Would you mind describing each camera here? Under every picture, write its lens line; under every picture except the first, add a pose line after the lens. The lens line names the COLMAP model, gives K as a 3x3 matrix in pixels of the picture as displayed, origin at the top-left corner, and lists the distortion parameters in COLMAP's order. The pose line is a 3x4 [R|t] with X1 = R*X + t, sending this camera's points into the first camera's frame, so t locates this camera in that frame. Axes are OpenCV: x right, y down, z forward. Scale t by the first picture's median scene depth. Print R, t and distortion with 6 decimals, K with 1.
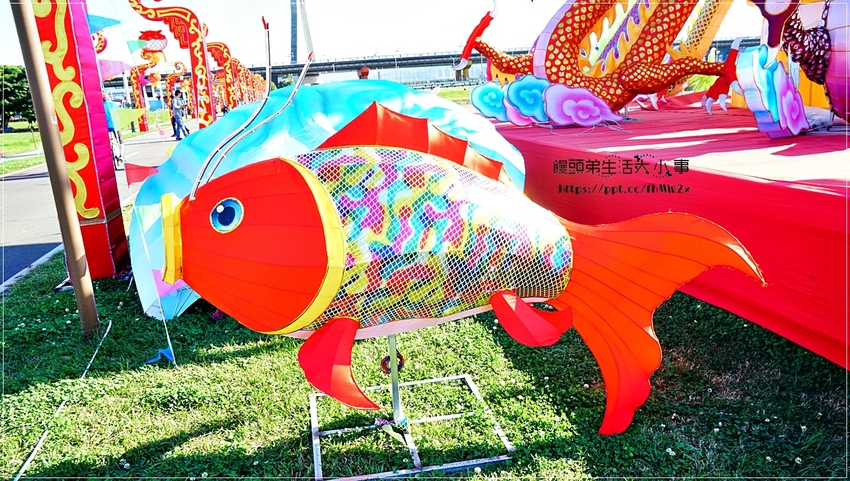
lens RADIAL K [[681.0, 0, 425.0], [0, 681.0, 240.5], [0, 0, 1]] dist [0.000620, 0.004184]
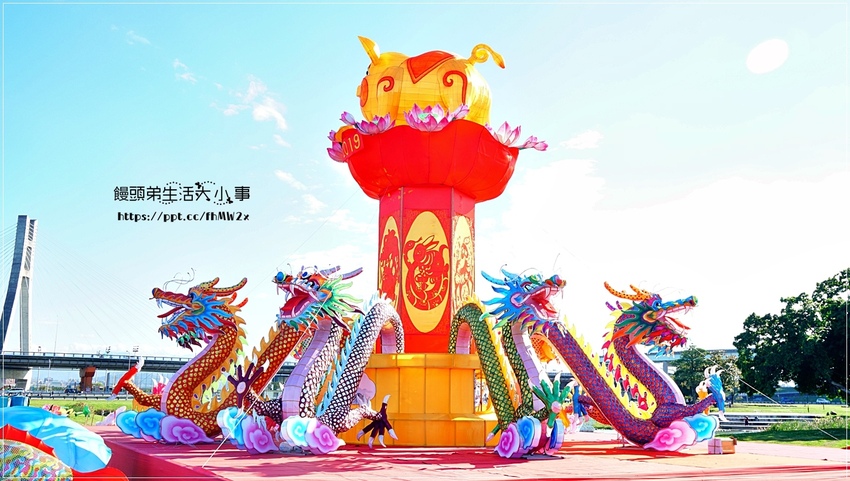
lens RADIAL K [[800.8, 0, 425.0], [0, 800.8, 240.5], [0, 0, 1]] dist [0.004969, 0.008713]
pose [[0.950668, 0.135880, 0.278866, 0.177624], [-0.008758, 0.910359, -0.413726, 0.154973], [-0.310086, 0.390874, 0.866640, -0.901854]]
